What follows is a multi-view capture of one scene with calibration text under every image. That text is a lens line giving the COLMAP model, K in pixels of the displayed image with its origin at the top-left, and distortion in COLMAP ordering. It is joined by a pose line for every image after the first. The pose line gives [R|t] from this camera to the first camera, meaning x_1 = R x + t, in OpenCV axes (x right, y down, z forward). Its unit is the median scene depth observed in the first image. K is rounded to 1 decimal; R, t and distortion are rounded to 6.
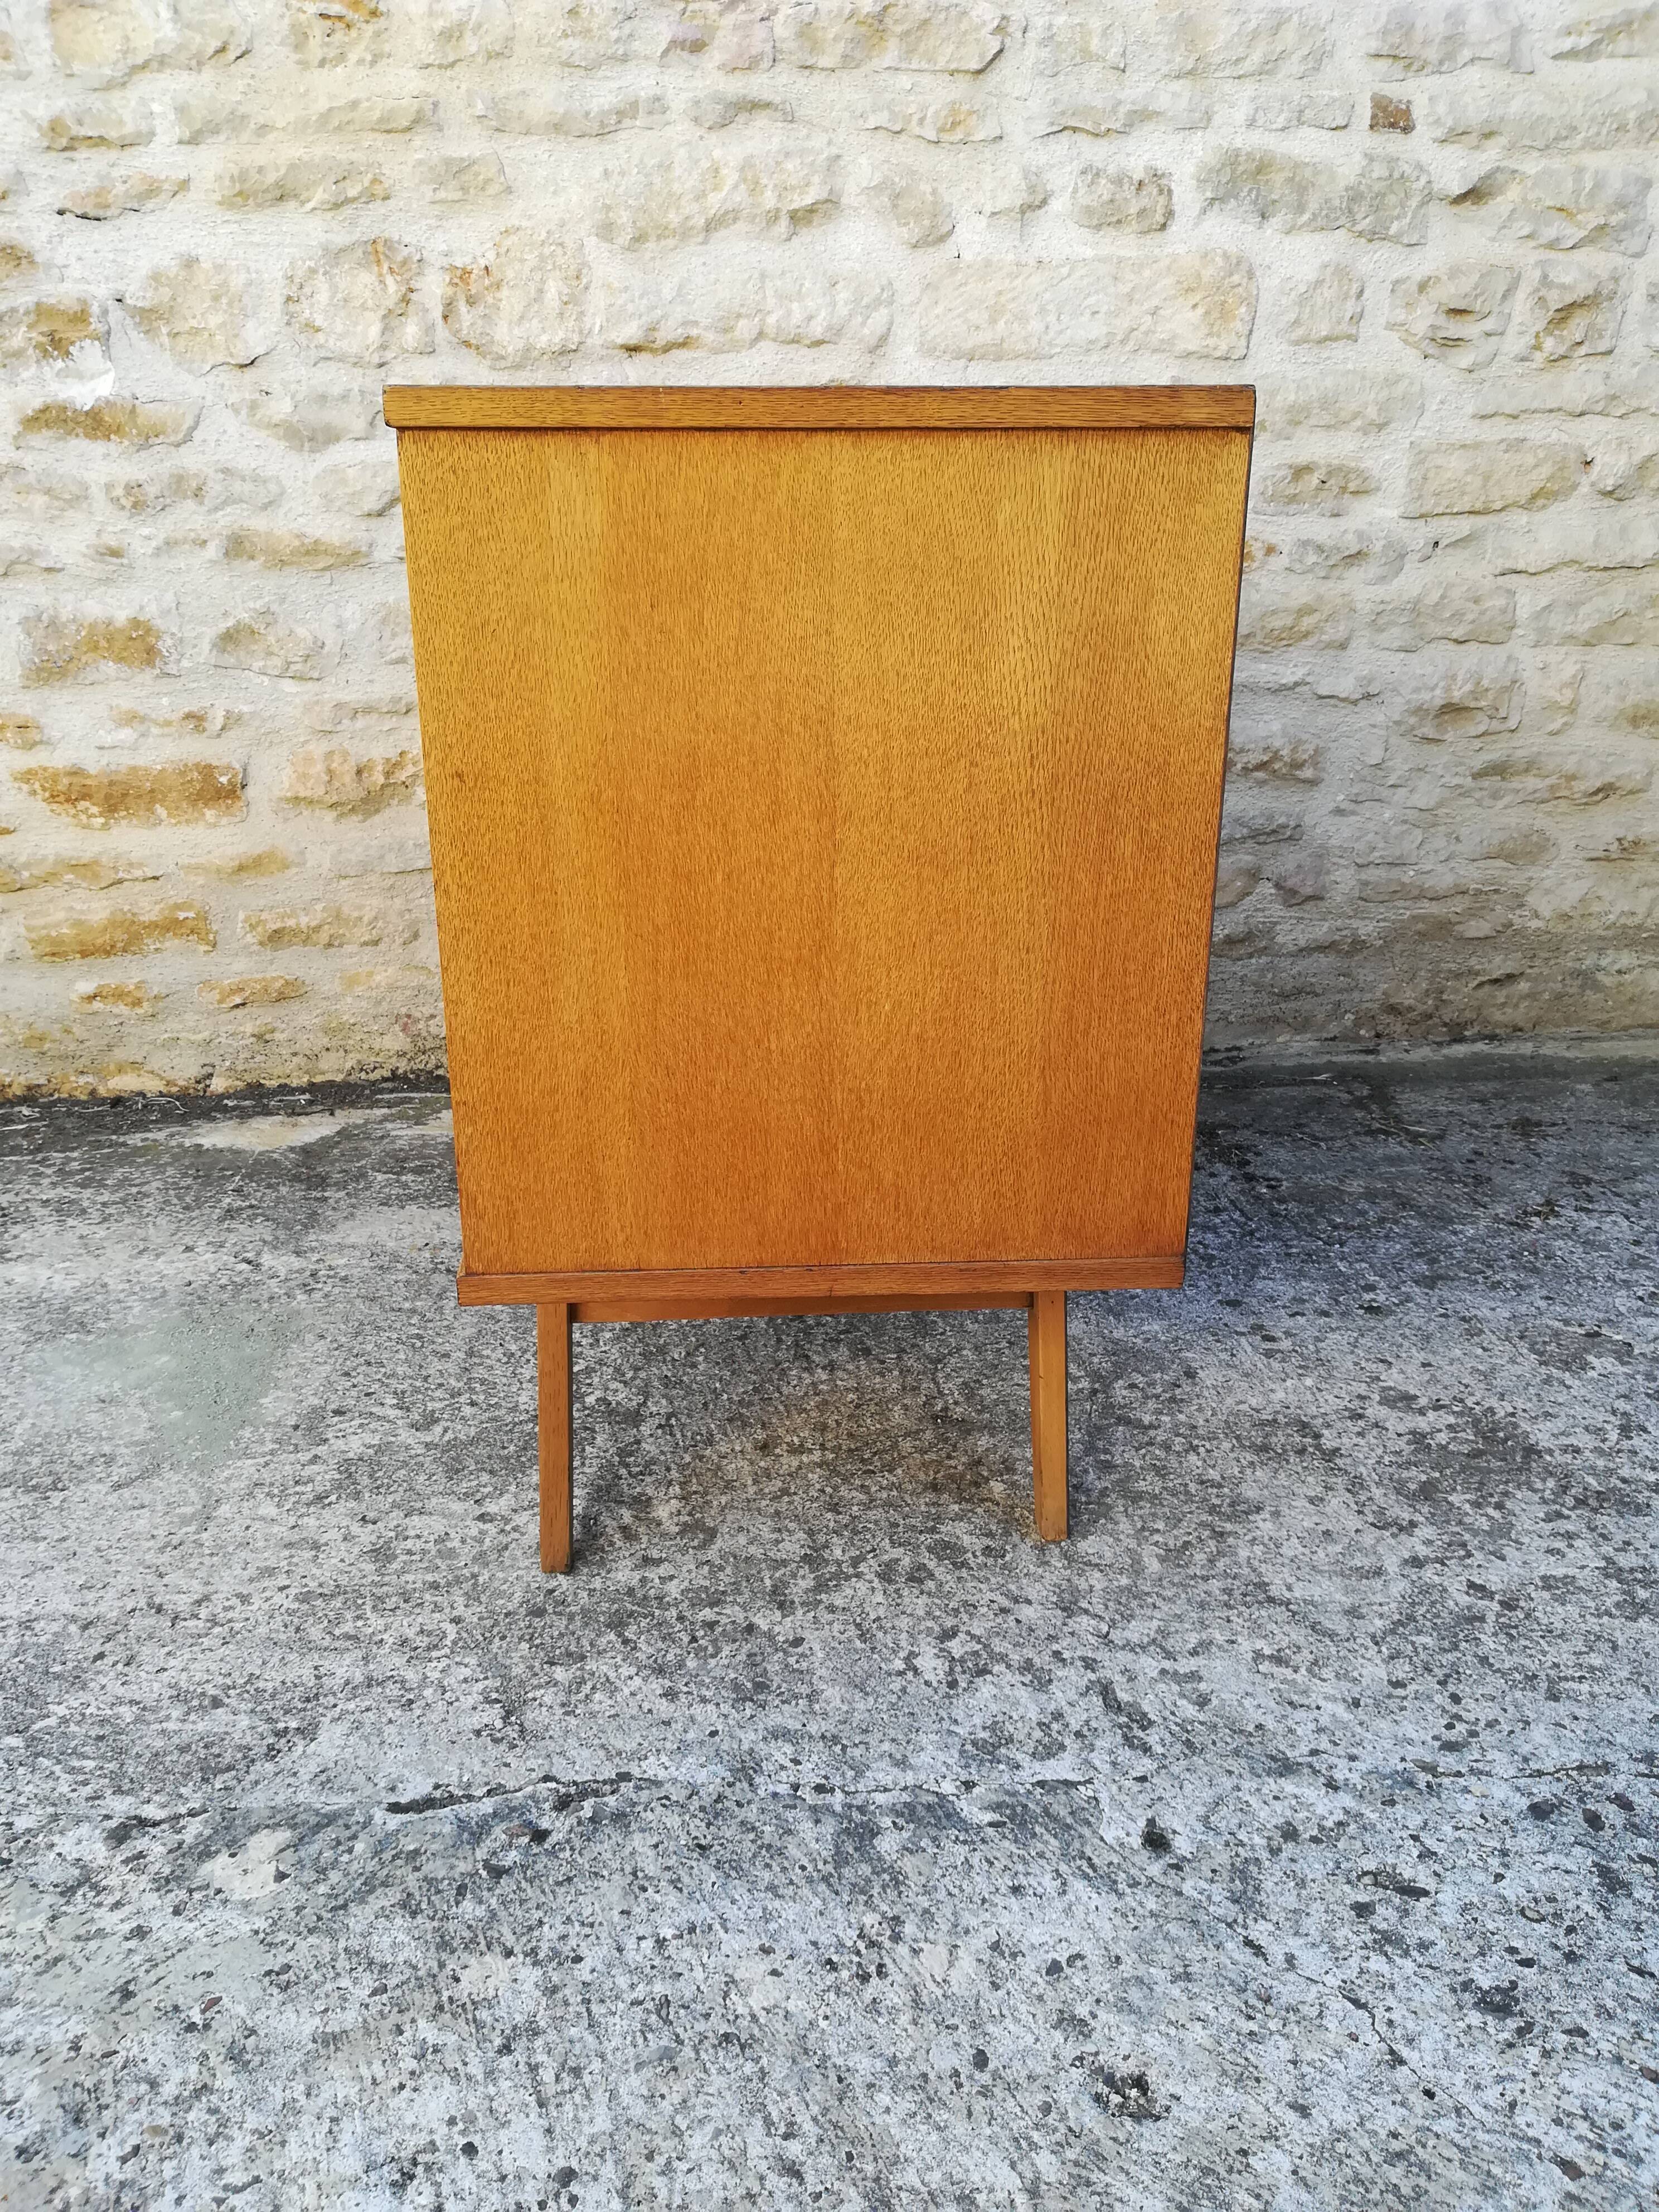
lens RADIAL K [[1731.7, 0, 815.2], [0, 1731.7, 1113.2], [0, 0, 1]] dist [0.044152, -0.067376]
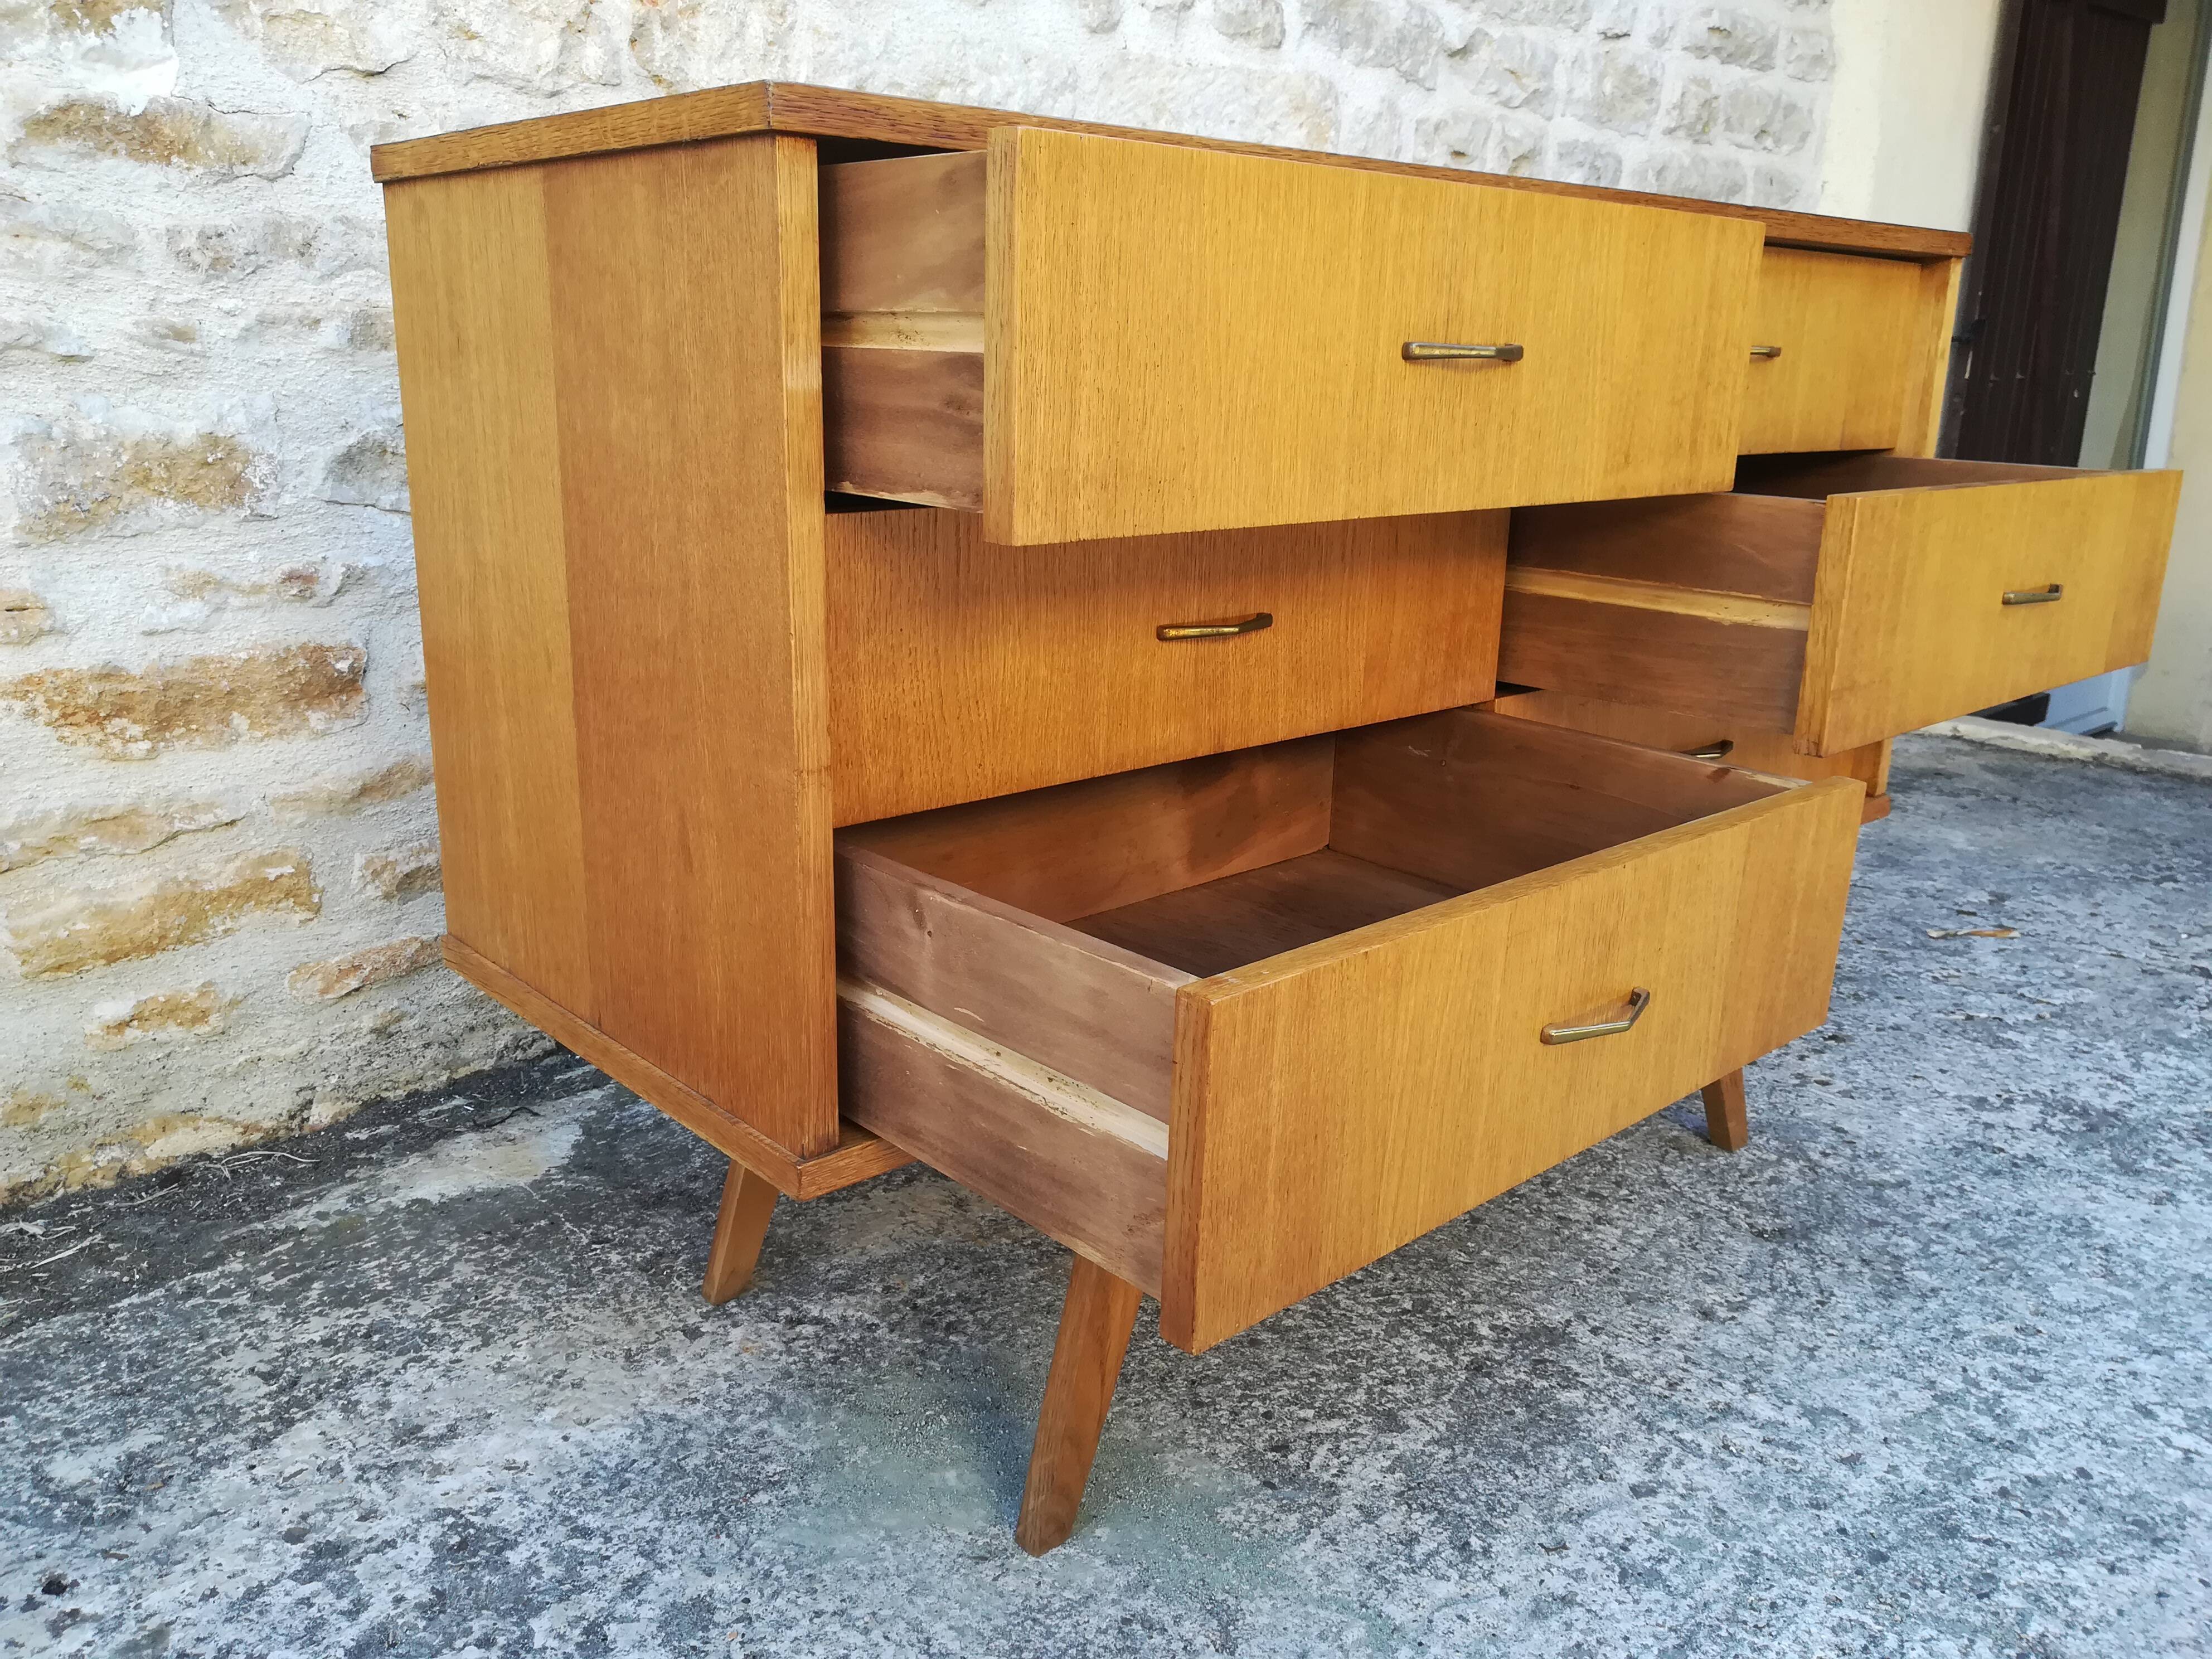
lens RADIAL K [[1731.7, 0, 1113.8], [0, 1731.7, 842.2], [0, 0, 1]] dist [0.044152, -0.067376]
pose [[0.789449, -0.145841, 0.596239, -0.633556], [0.177380, 0.984125, 0.005859, -0.090258], [-0.587628, 0.101136, 0.802786, 0.342915]]
